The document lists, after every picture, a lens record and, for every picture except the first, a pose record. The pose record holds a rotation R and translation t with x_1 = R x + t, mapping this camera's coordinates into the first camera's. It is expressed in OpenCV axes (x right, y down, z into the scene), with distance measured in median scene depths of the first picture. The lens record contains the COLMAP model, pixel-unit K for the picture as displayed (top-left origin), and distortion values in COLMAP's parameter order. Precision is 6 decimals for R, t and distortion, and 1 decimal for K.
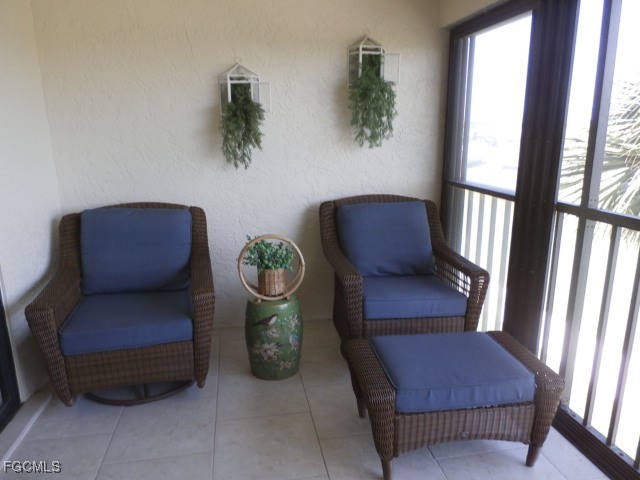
lens RADIAL K [[500.2, 0, 319.8], [0, 500.2, 249.7], [0, 0, 1]] dist [0.004655, 0.010527]
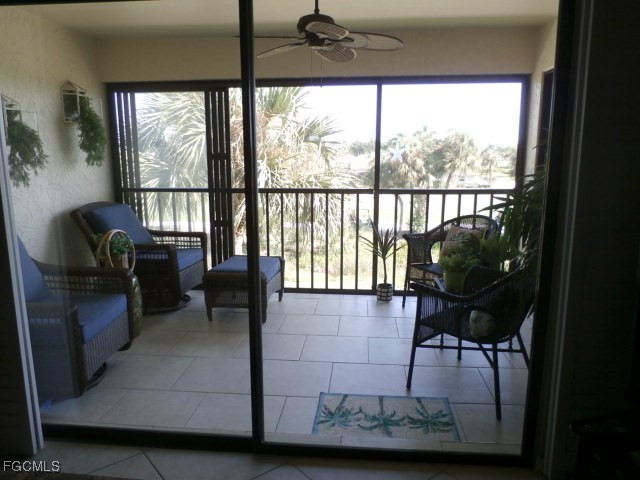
lens RADIAL K [[500.2, 0, 319.8], [0, 500.2, 249.7], [0, 0, 1]] dist [0.004655, 0.010527]
pose [[0.265428, -0.180457, 0.947092, -1.064271], [0.213760, 0.968894, 0.124703, -0.027294], [-0.940135, 0.169350, 0.295747, 0.082317]]
